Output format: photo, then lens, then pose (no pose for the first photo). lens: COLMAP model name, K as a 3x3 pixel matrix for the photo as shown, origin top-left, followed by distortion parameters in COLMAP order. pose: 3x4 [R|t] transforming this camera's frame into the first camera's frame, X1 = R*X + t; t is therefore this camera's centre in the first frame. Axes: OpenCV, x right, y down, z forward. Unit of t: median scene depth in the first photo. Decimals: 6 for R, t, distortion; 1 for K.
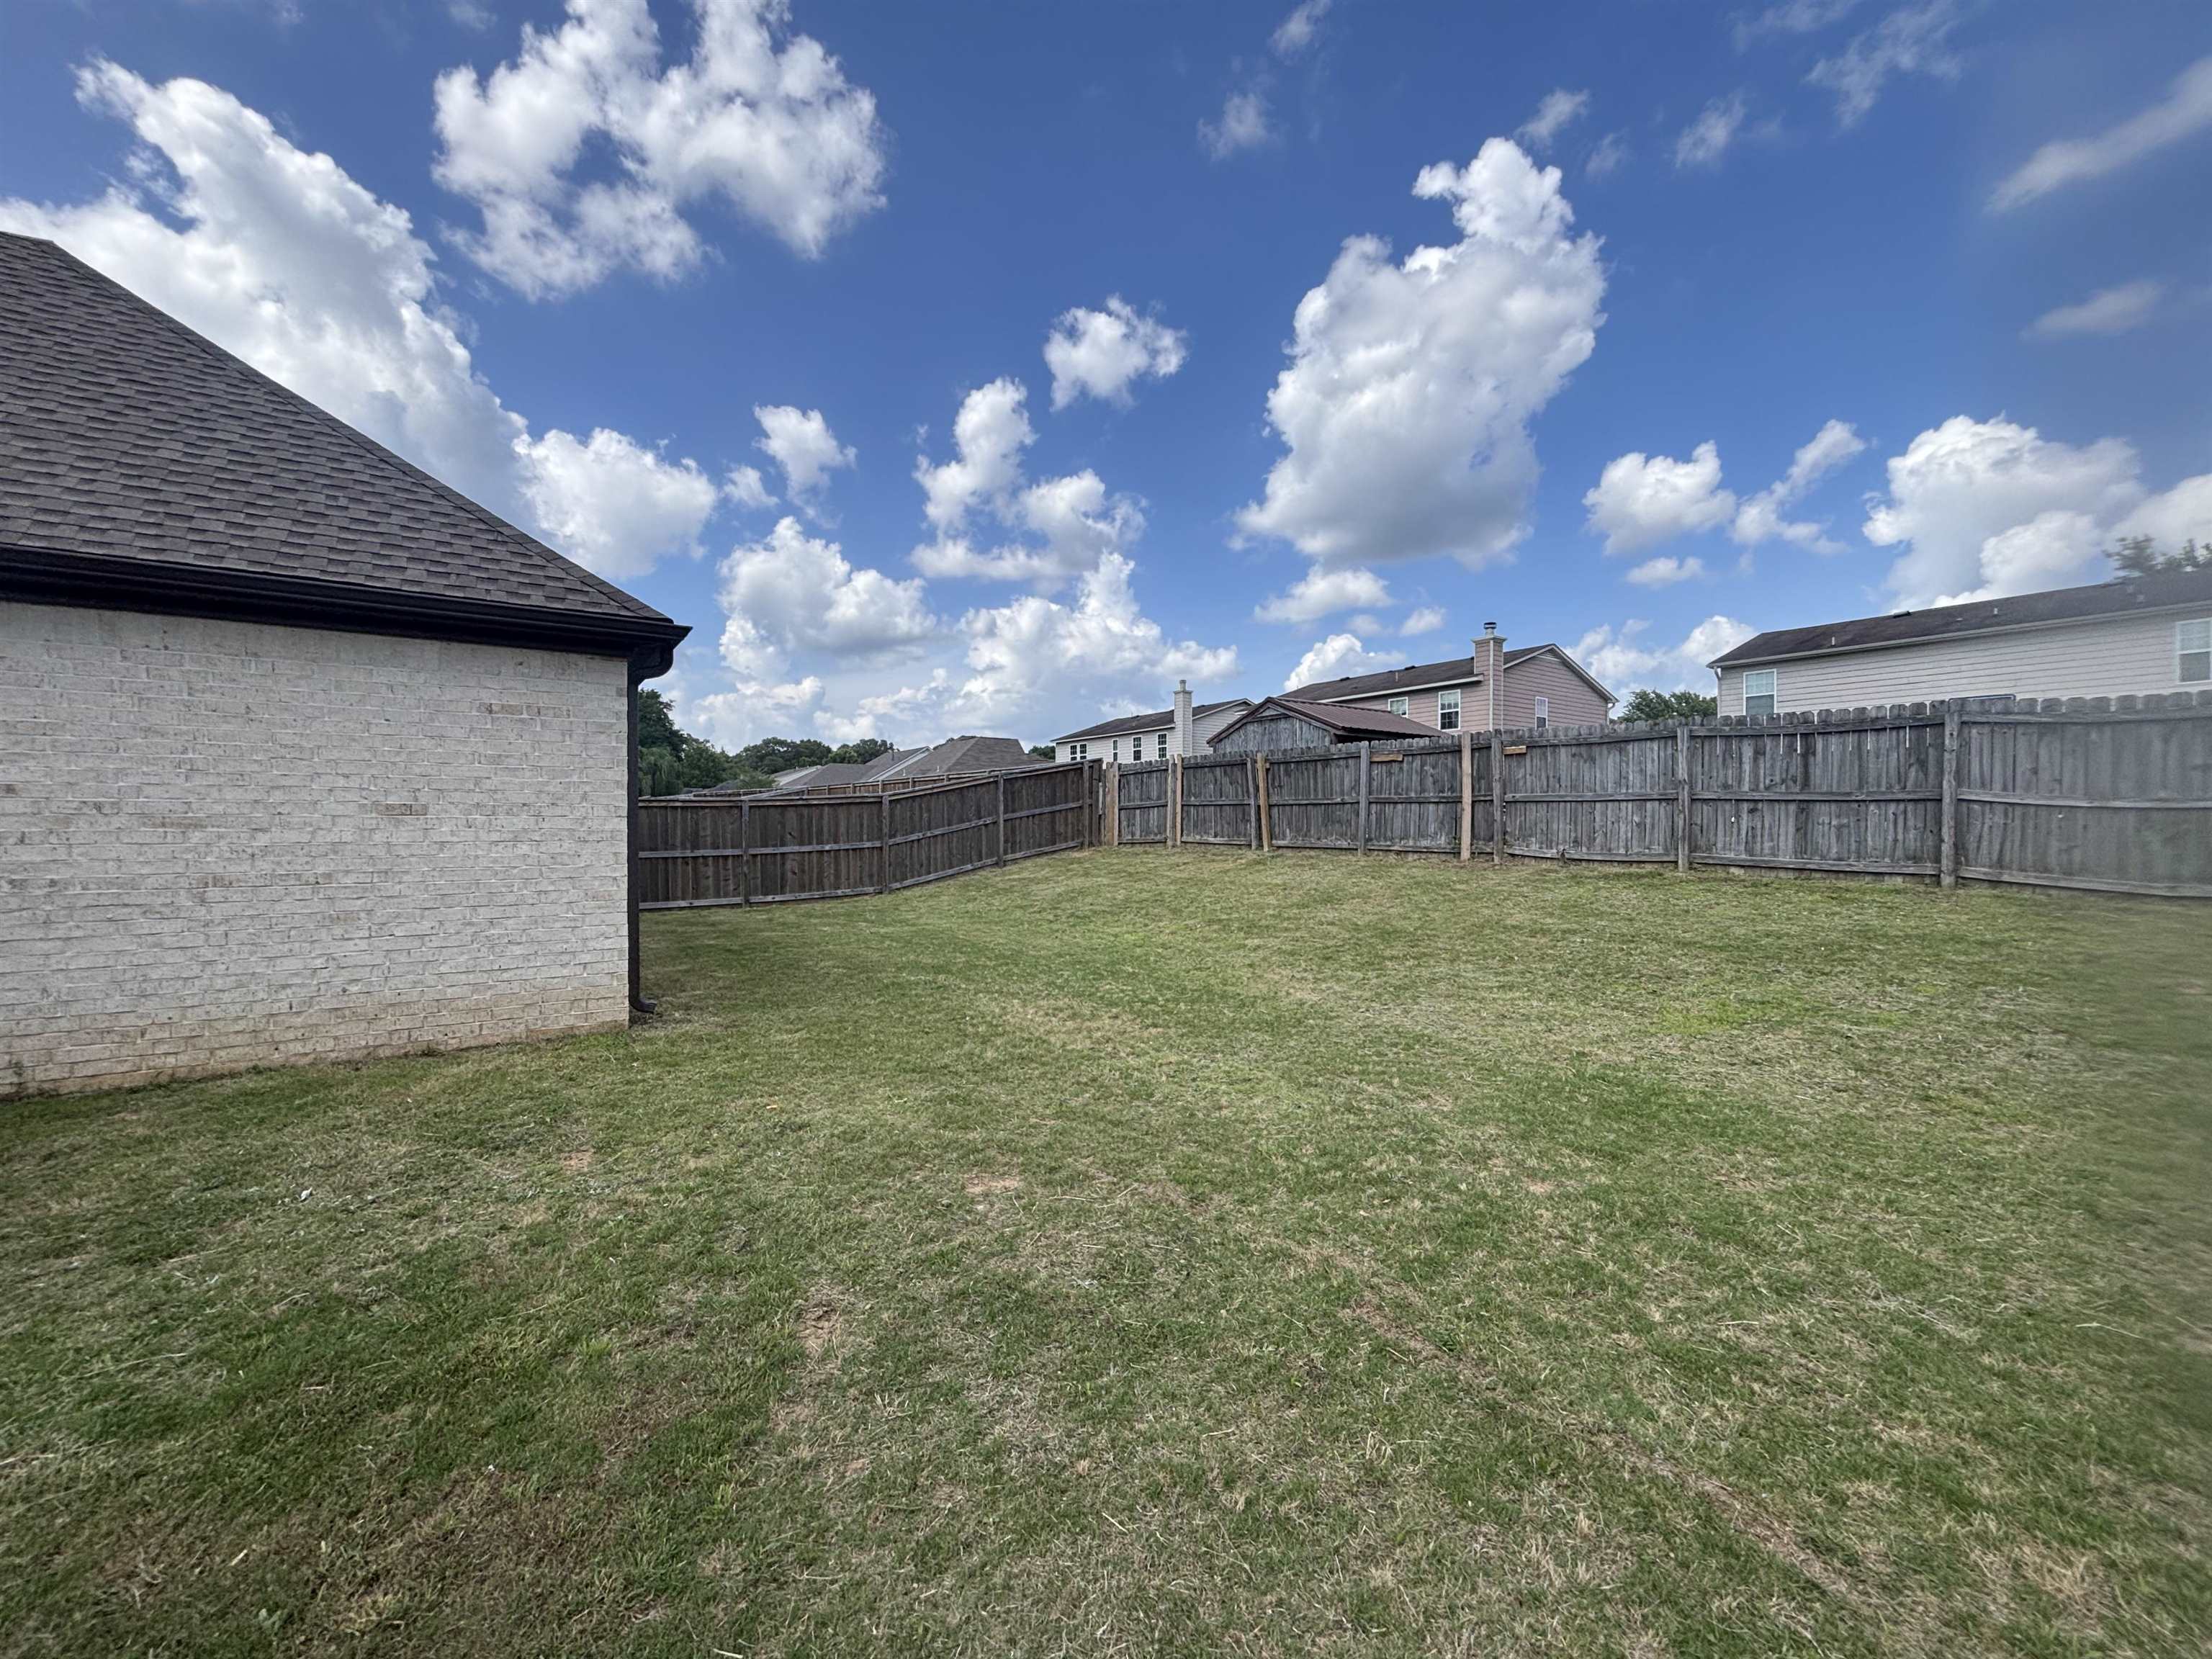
lens RADIAL K [[889.4, 0, 1106.0], [0, 889.4, 829.5], [0, 0, 1]] dist [-0.024405, 0.011860]
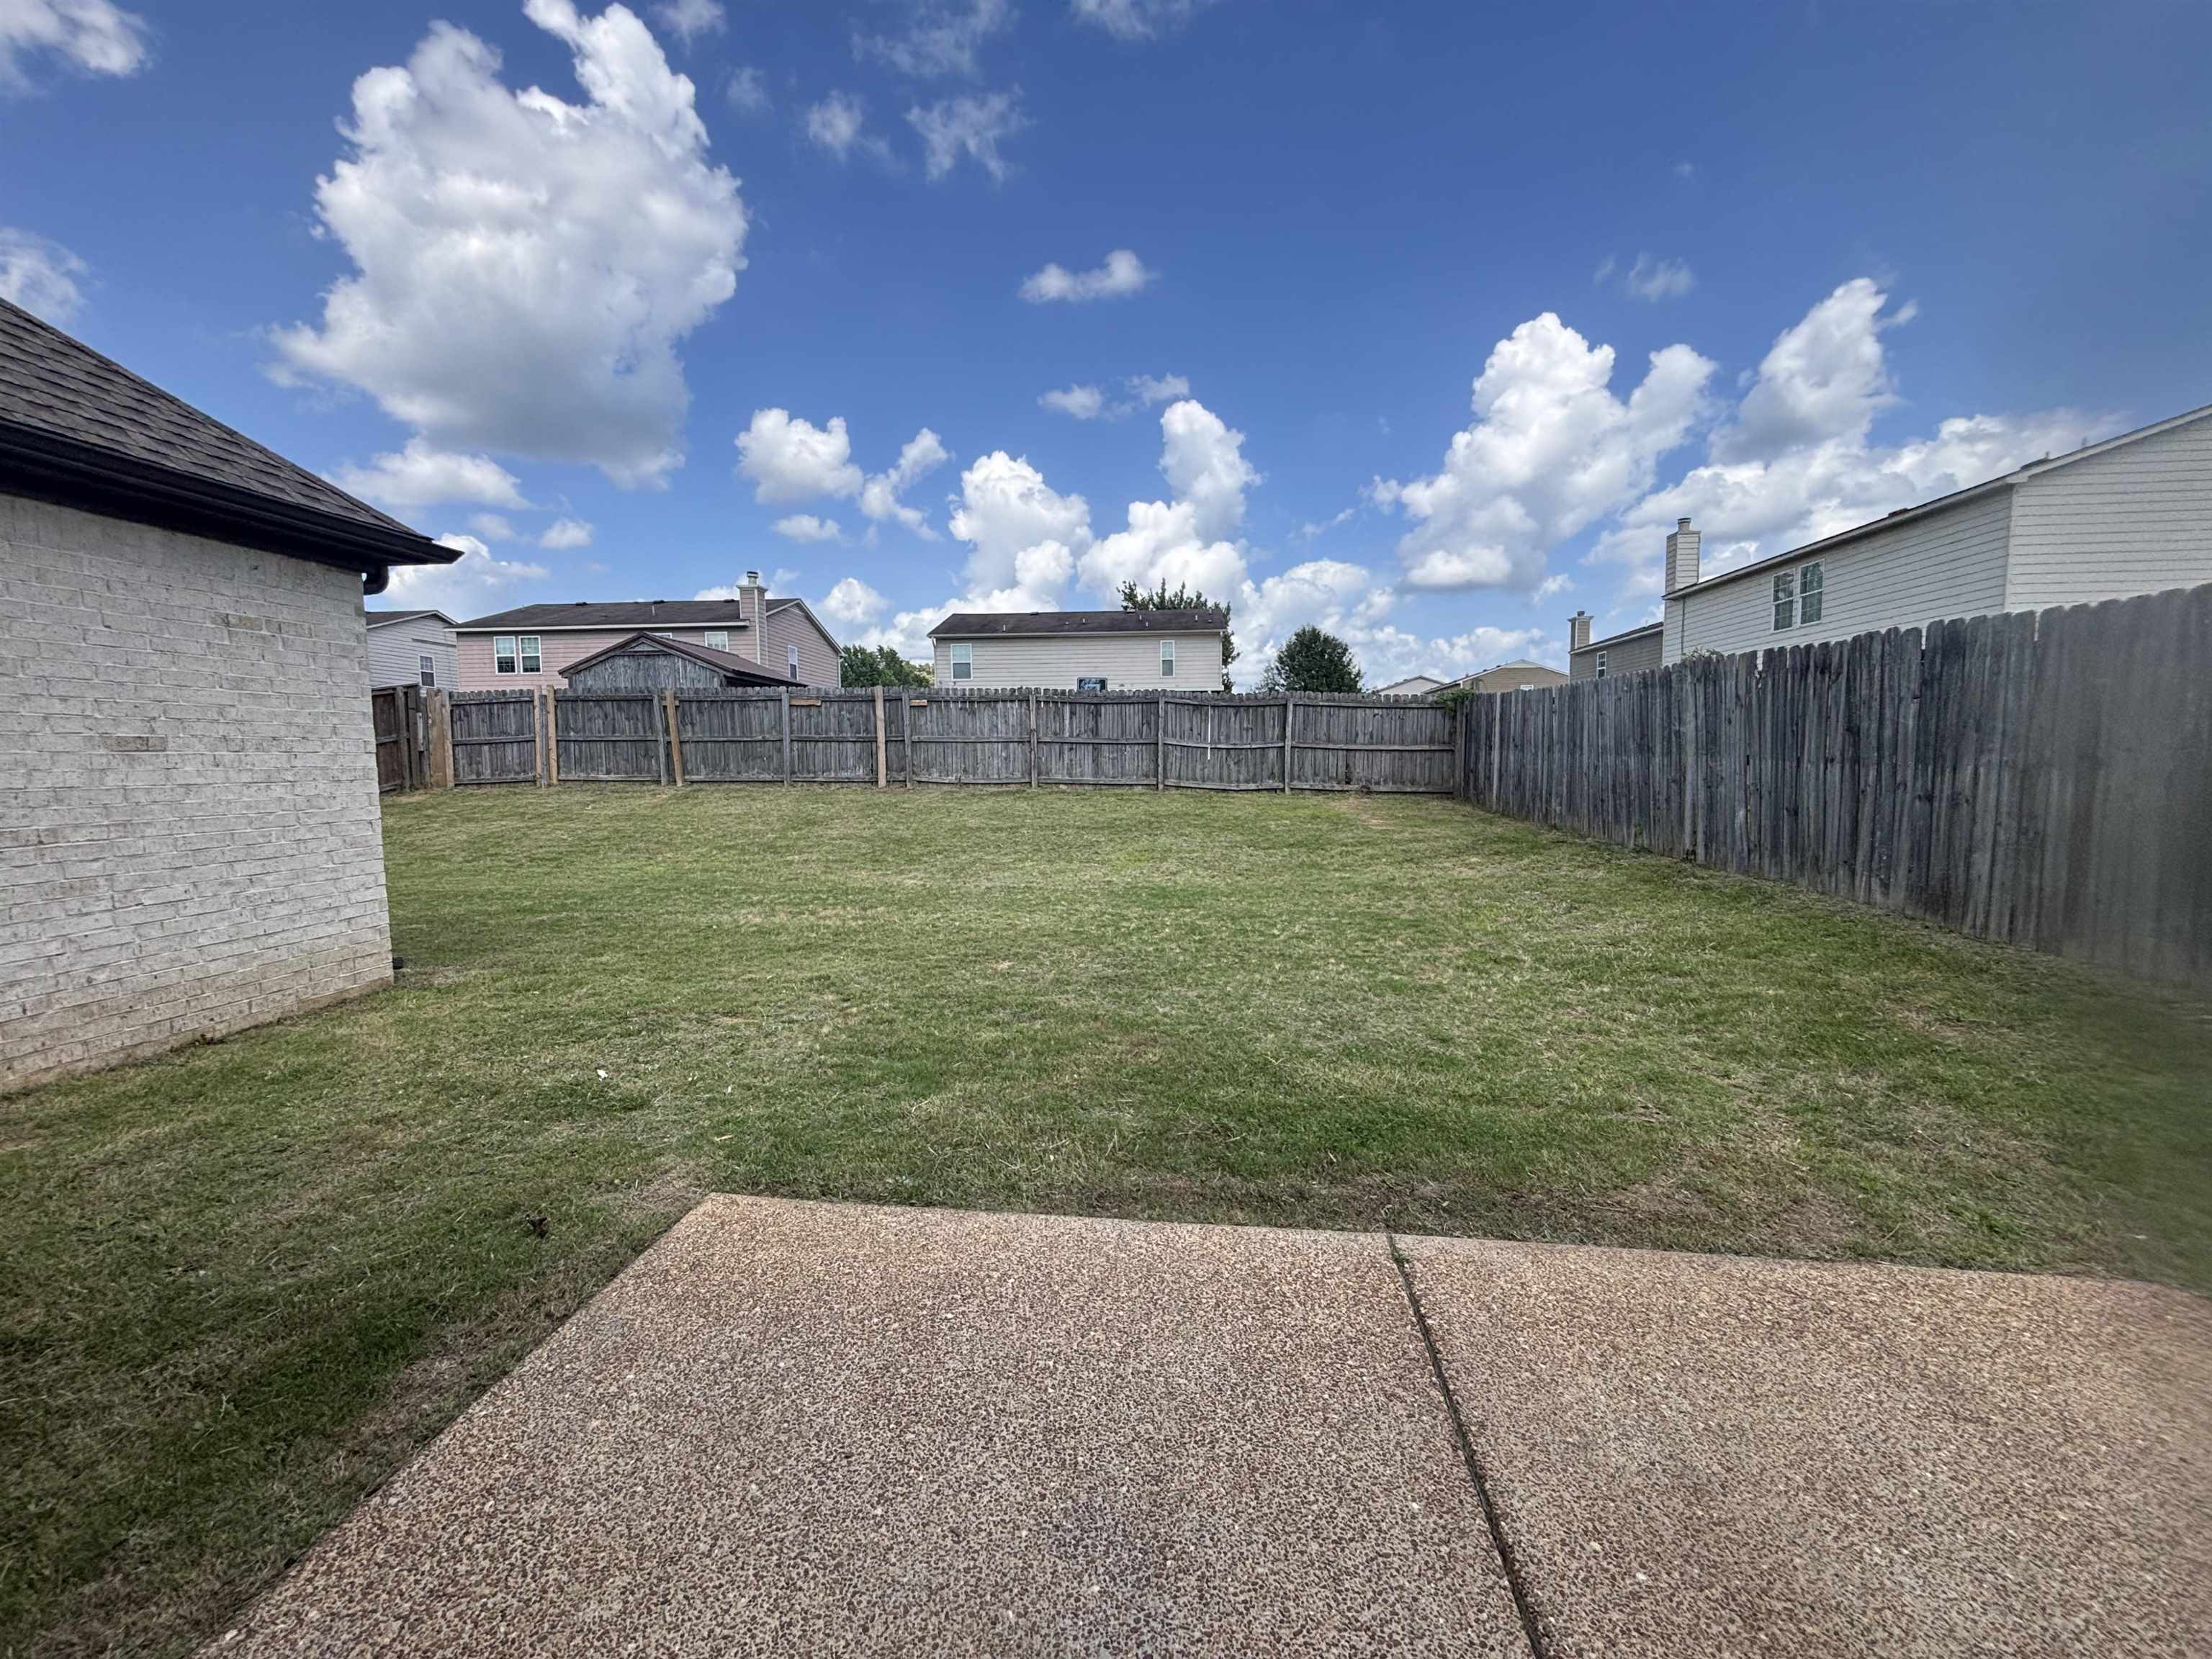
lens RADIAL K [[885.1, 0, 1106.0], [0, 885.1, 829.5], [0, 0, 1]] dist [-0.001259, -0.000244]
pose [[0.637658, -0.066492, 0.767444, -0.429321], [0.011380, 0.996972, 0.076923, 0.001250], [-0.770235, -0.040317, 0.636484, -0.082253]]
